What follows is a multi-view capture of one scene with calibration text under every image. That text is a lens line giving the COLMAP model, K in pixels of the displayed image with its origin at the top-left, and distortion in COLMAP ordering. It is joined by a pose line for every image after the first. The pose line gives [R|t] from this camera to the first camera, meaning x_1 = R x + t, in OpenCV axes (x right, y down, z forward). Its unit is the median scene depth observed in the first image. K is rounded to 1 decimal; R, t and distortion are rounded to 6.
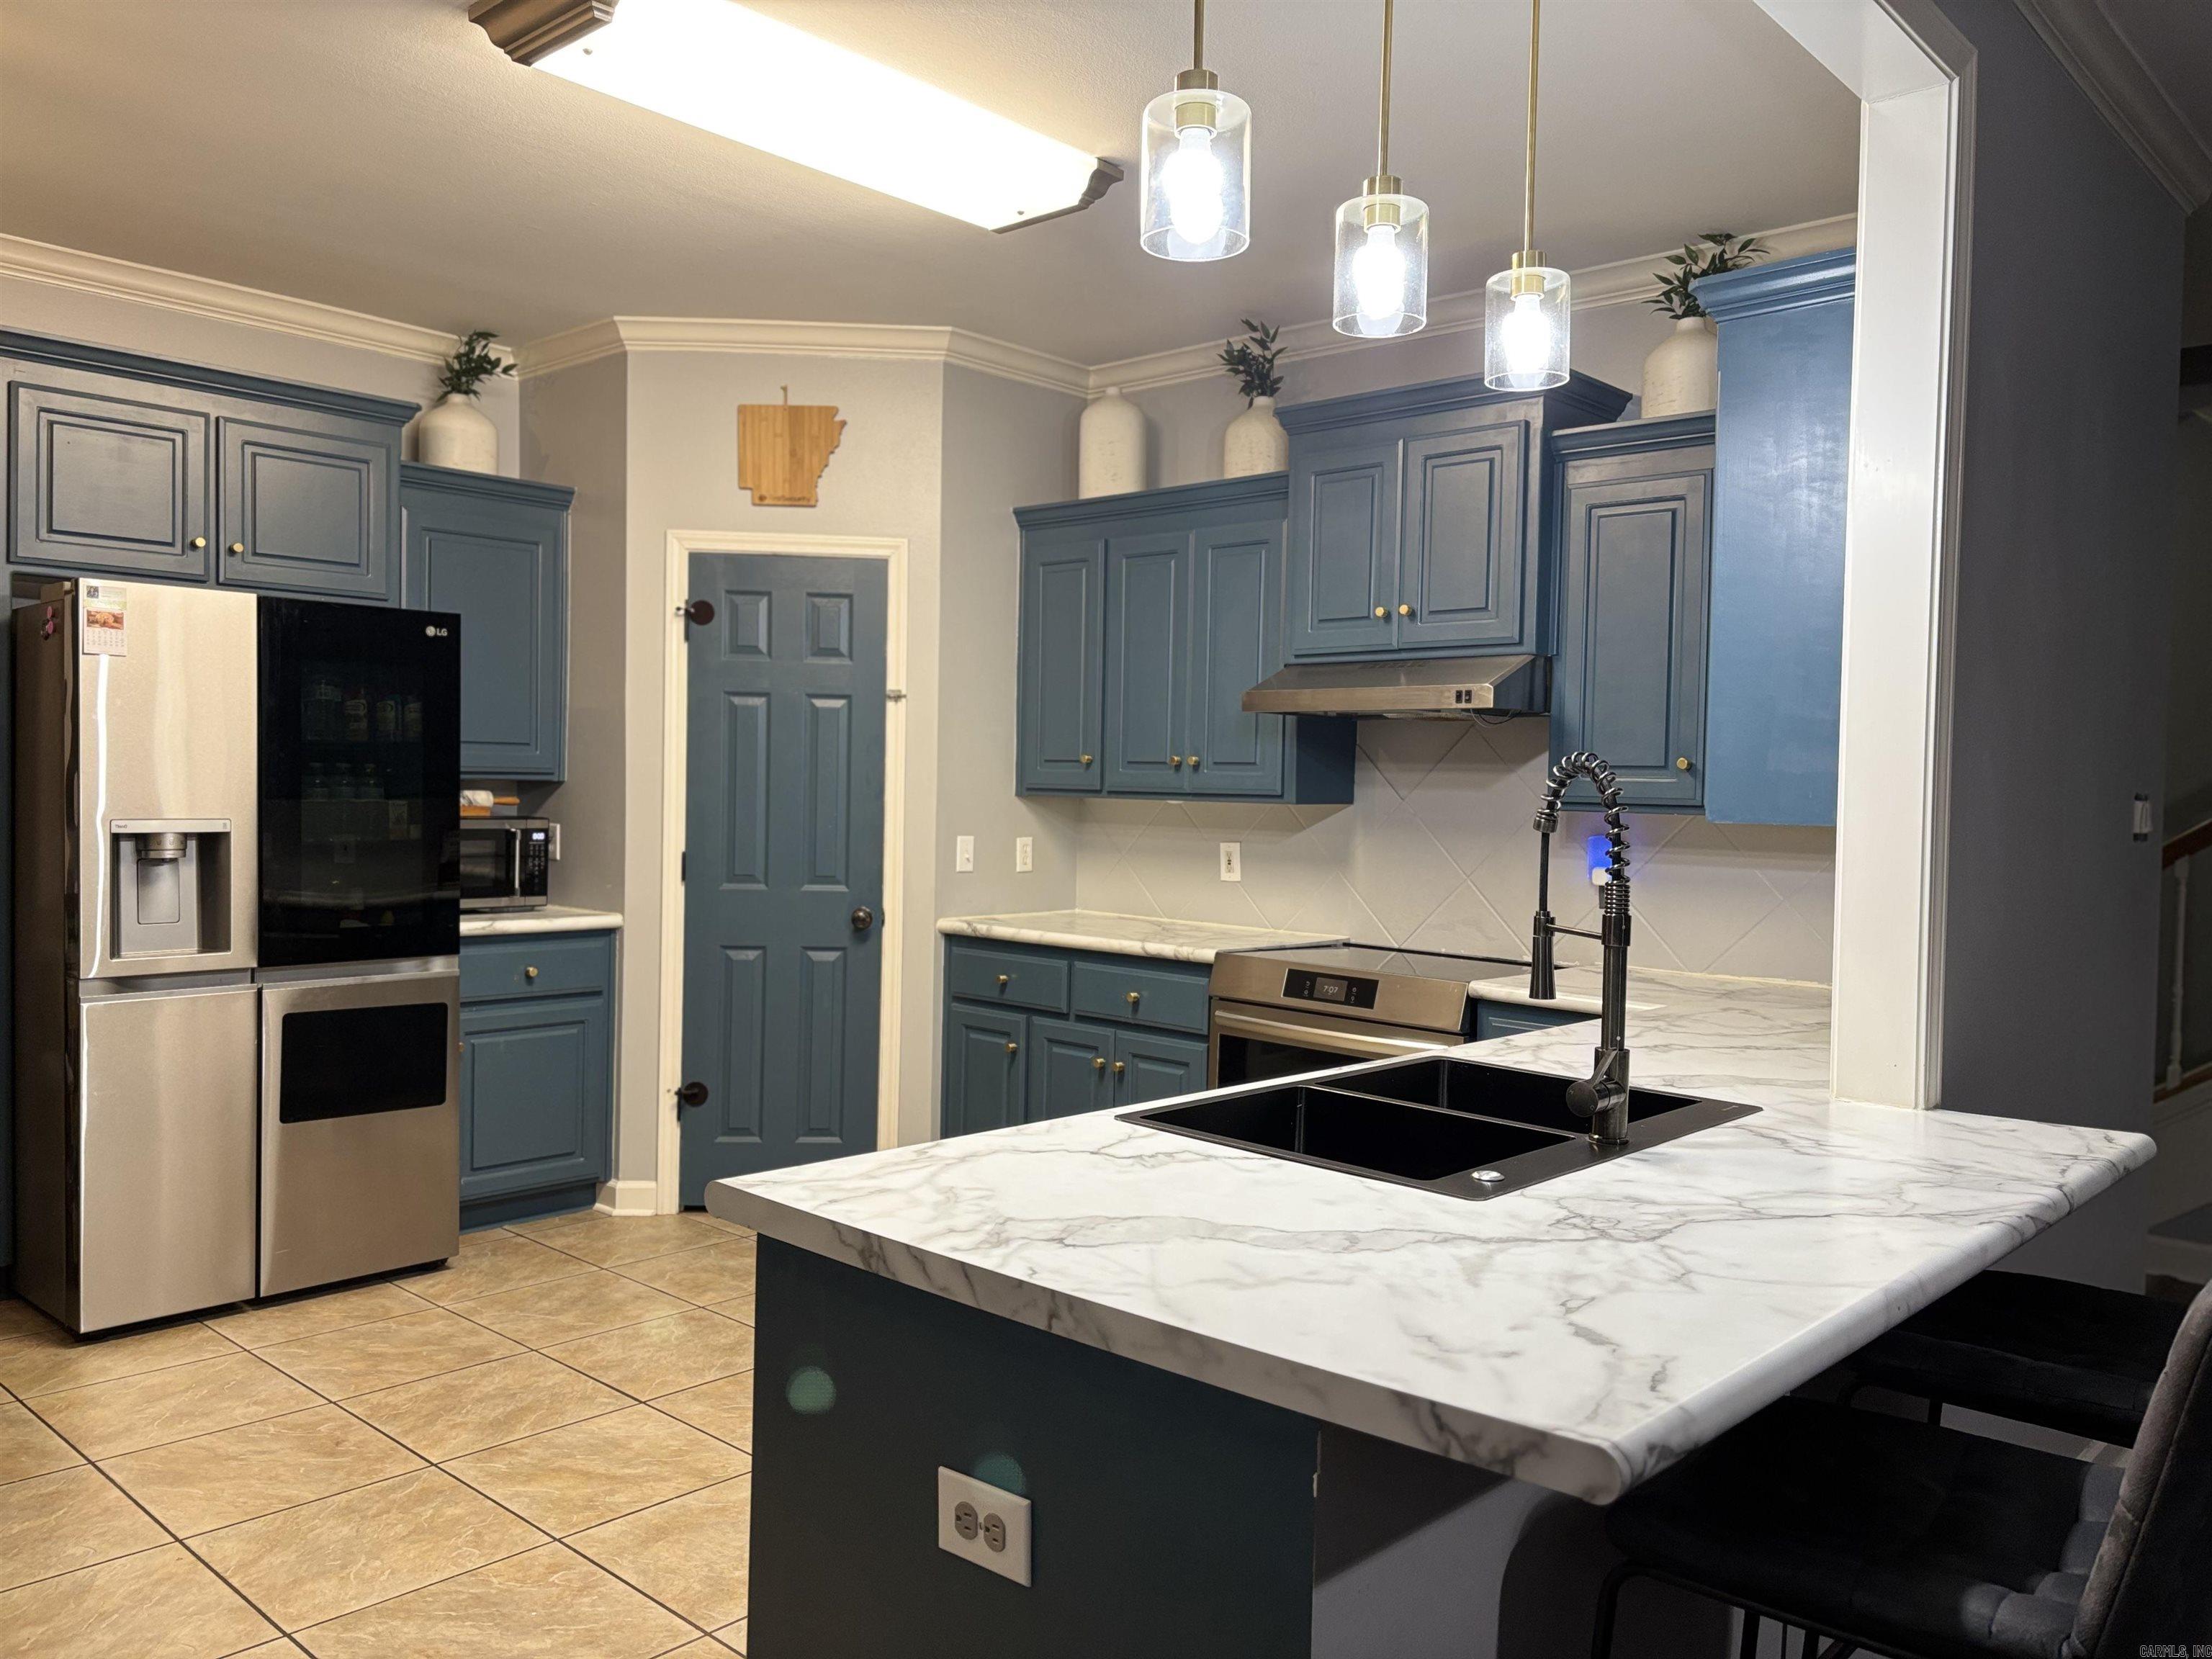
lens RADIAL K [[1675.4, 0, 1098.0], [0, 1675.4, 797.9], [0, 0, 1]] dist [0.056977, -0.056465]
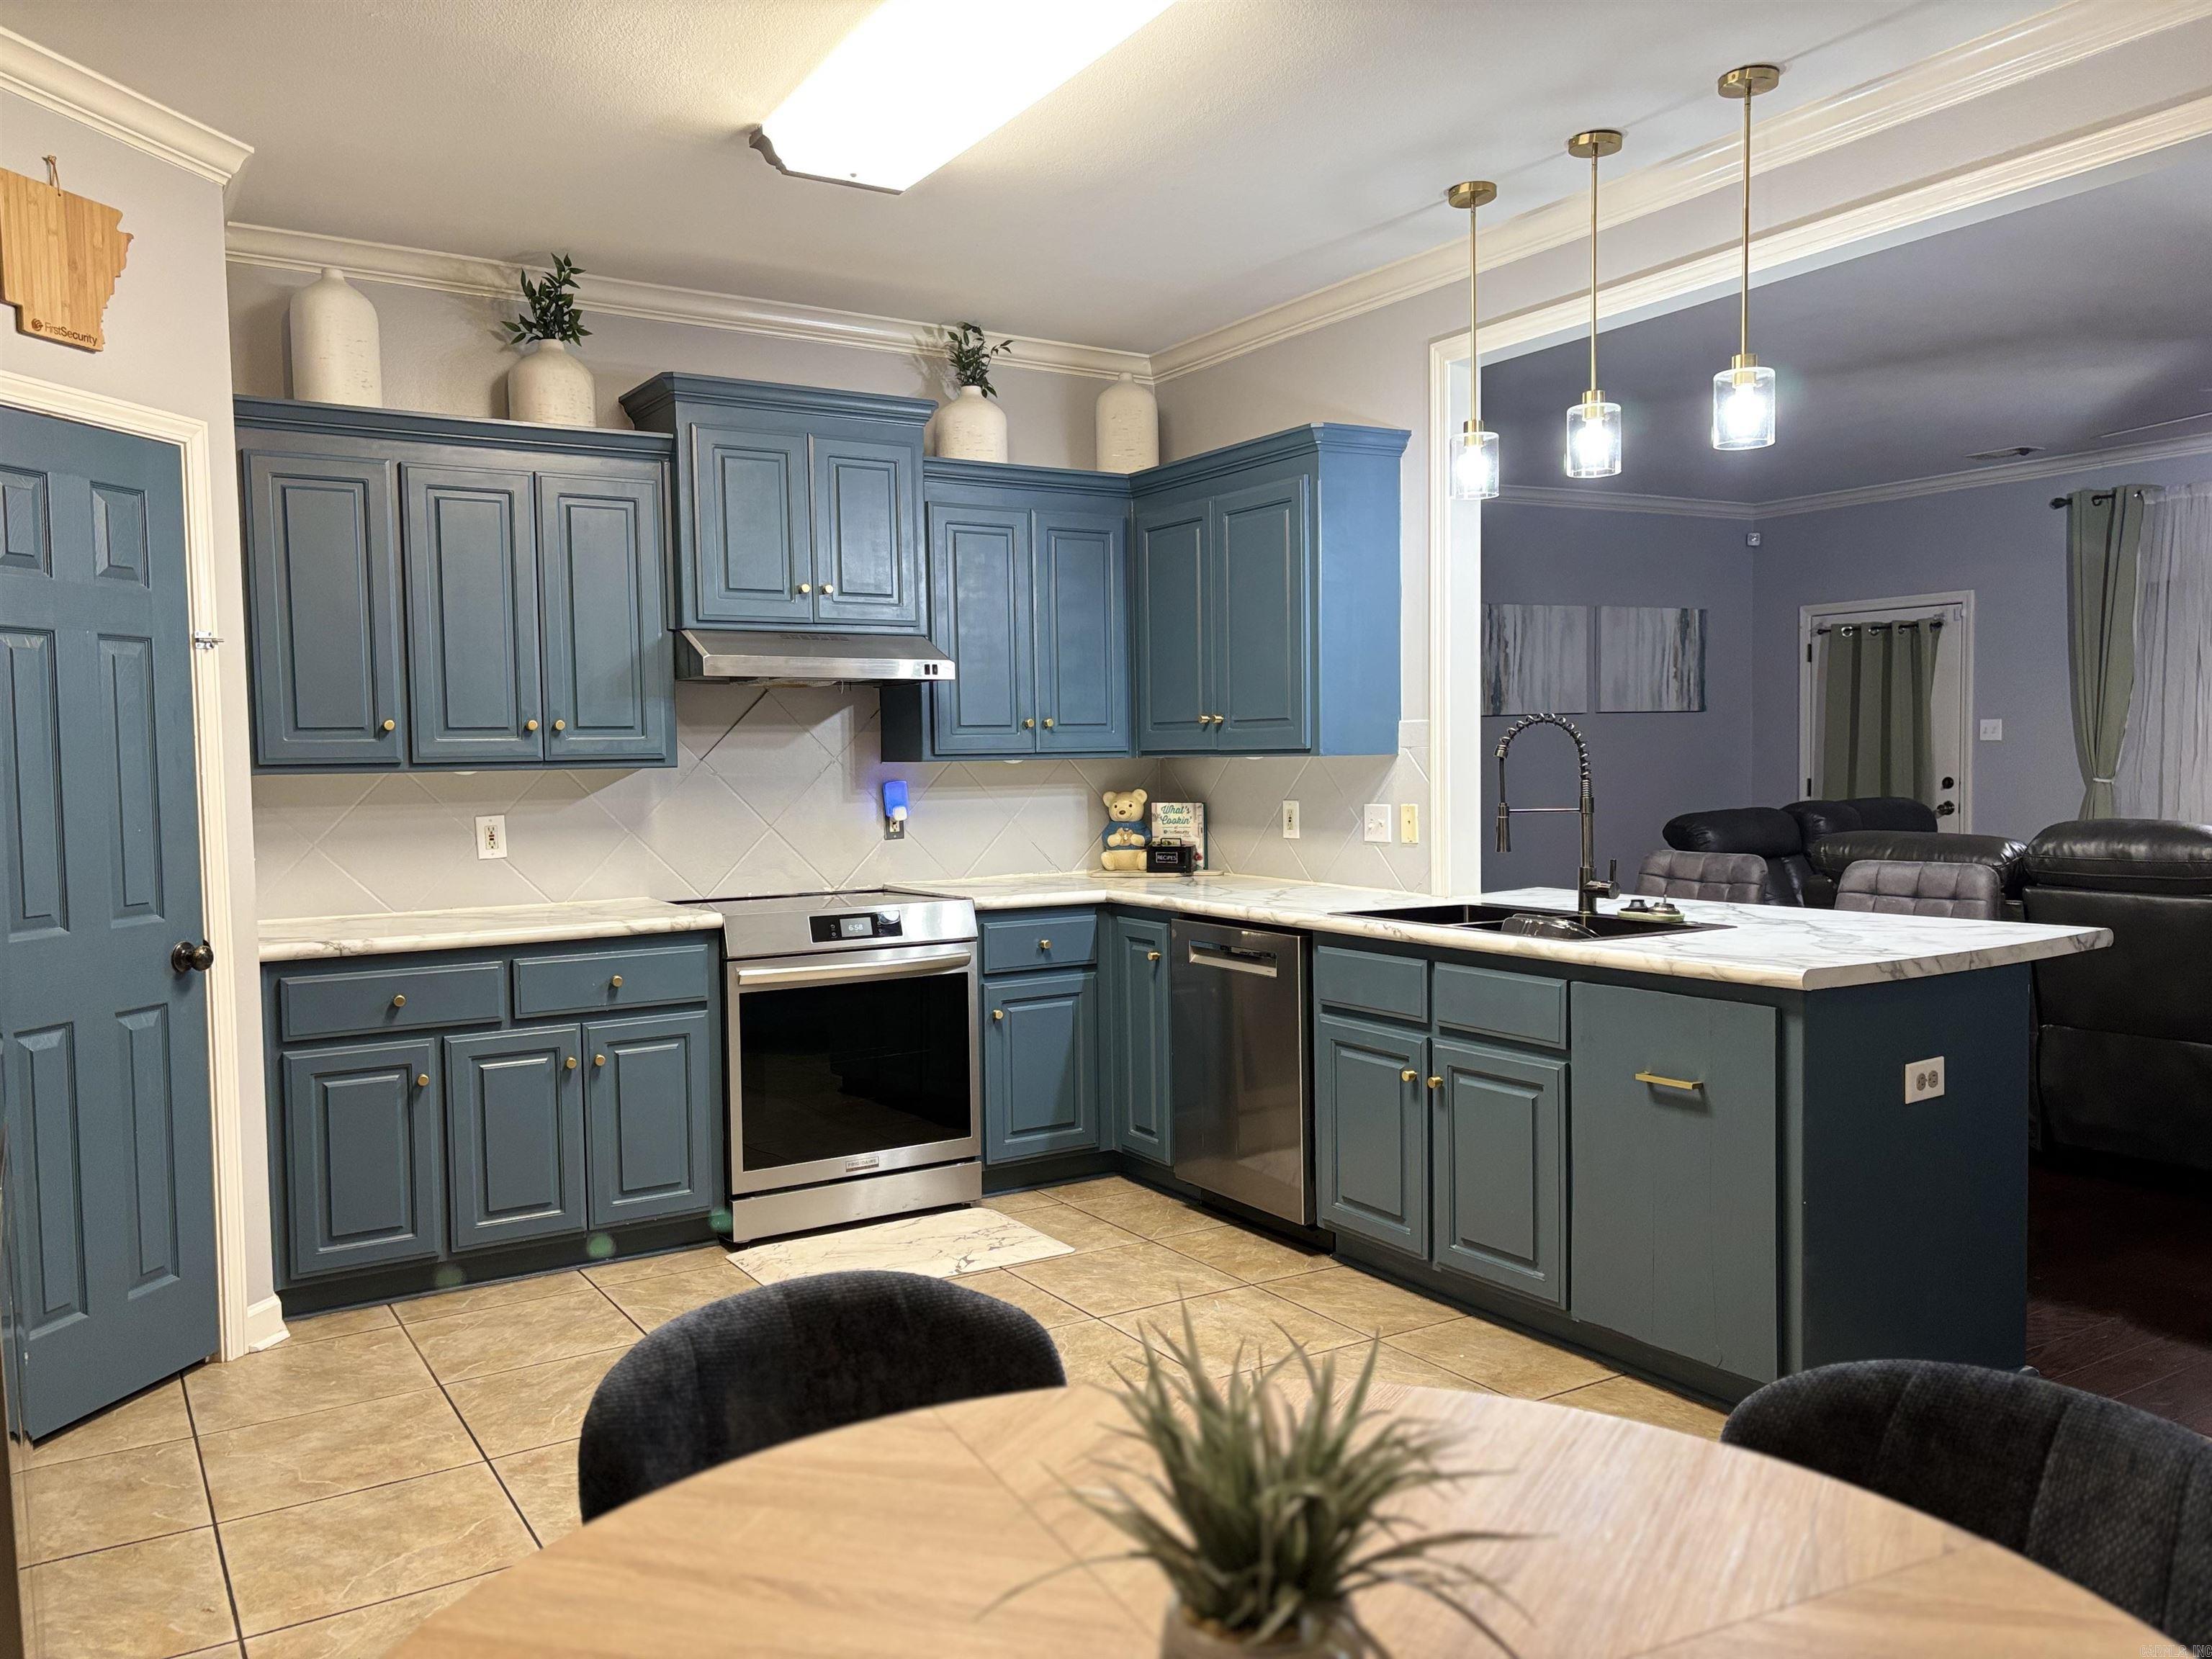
lens RADIAL K [[1730.8, 0, 1110.1], [0, 1730.8, 768.7], [0, 0, 1]] dist [0.112609, -0.114634]
pose [[0.253247, -0.036113, 0.966727, -0.790530], [0.030554, 0.999103, 0.029319, -0.017468], [-0.966919, 0.022112, 0.254124, 0.457557]]
